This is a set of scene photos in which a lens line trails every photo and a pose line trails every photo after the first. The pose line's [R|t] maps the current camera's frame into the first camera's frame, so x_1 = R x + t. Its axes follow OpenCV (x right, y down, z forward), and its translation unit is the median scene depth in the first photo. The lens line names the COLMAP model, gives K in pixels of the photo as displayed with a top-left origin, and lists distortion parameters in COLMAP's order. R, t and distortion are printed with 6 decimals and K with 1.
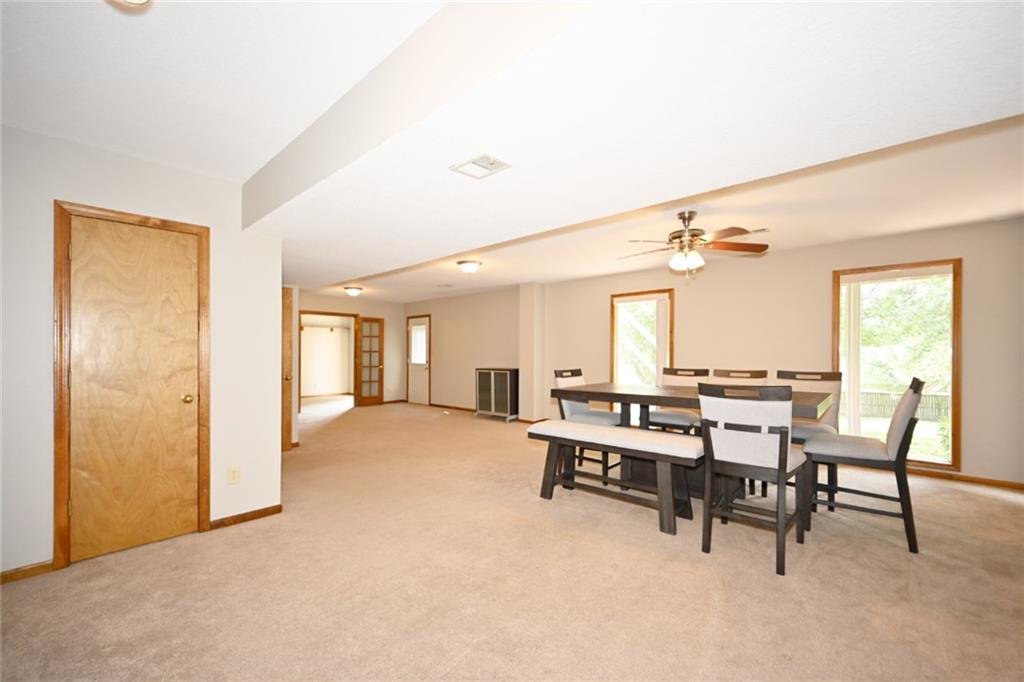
lens RADIAL K [[413.9, 0, 514.8], [0, 413.9, 355.1], [0, 0, 1]] dist [0.009379, 0.000775]
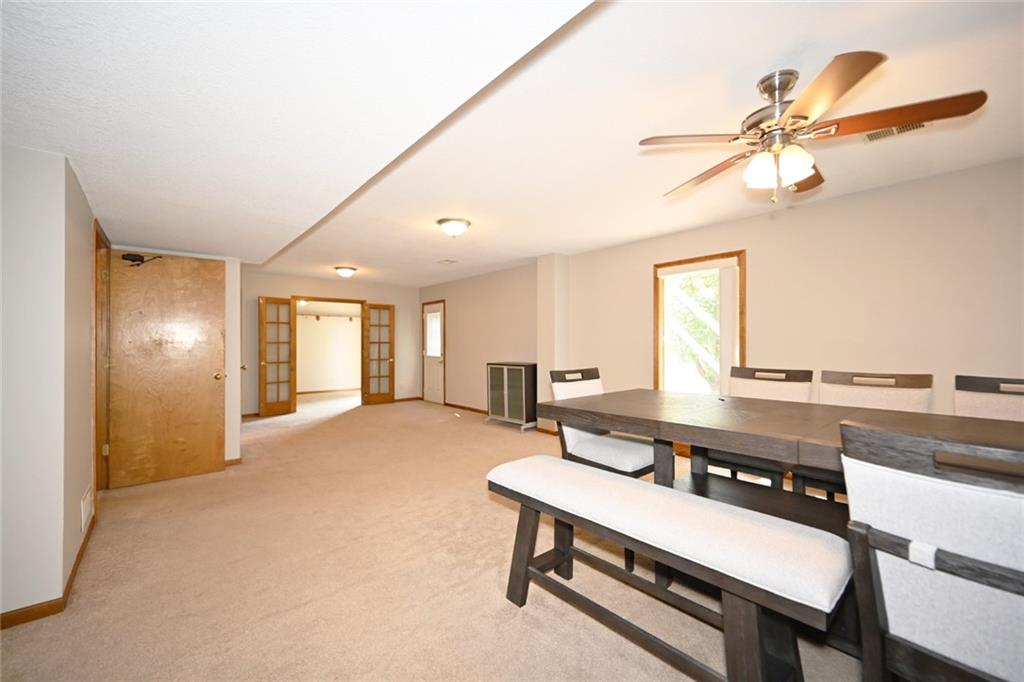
lens RADIAL K [[413.9, 0, 520.5], [0, 413.9, 338.5], [0, 0, 1]] dist [0.009379, 0.000775]
pose [[0.992885, -0.003247, -0.119030, 0.072206], [0.000989, 0.999819, -0.019016, -0.000490], [0.119071, 0.018763, 0.992708, 0.209484]]
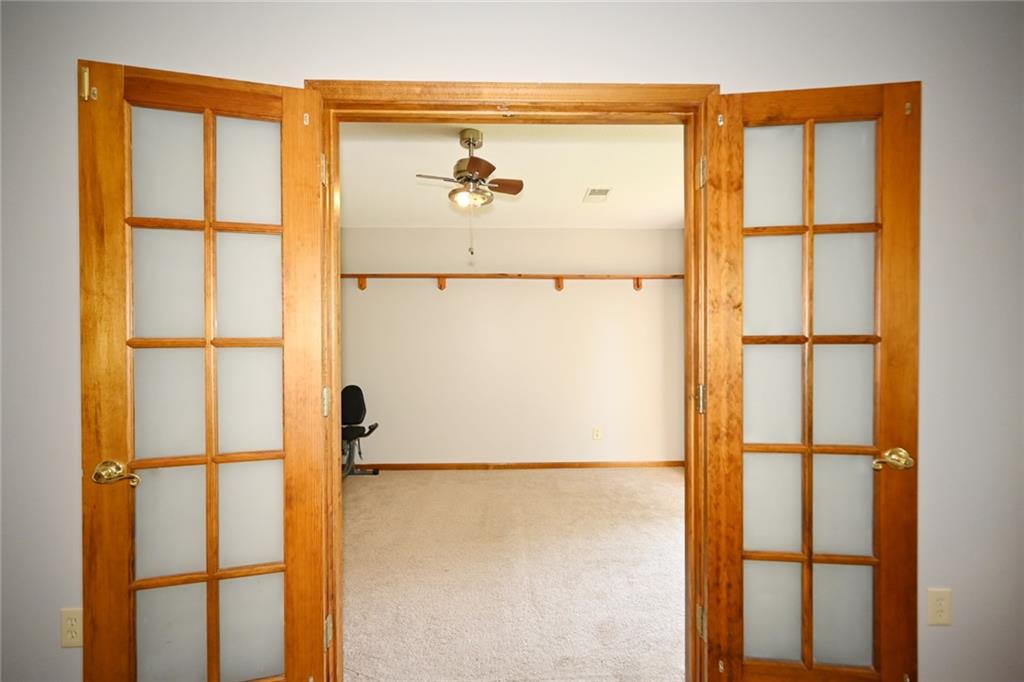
lens RADIAL K [[413.9, 0, 506.2], [0, 413.9, 346.4], [0, 0, 1]] dist [0.009379, 0.000775]
pose [[0.677612, -0.002819, -0.735414, -0.411188], [-0.003997, 0.999964, -0.007516, -0.006274], [0.735409, 0.008032, 0.677576, 1.091950]]
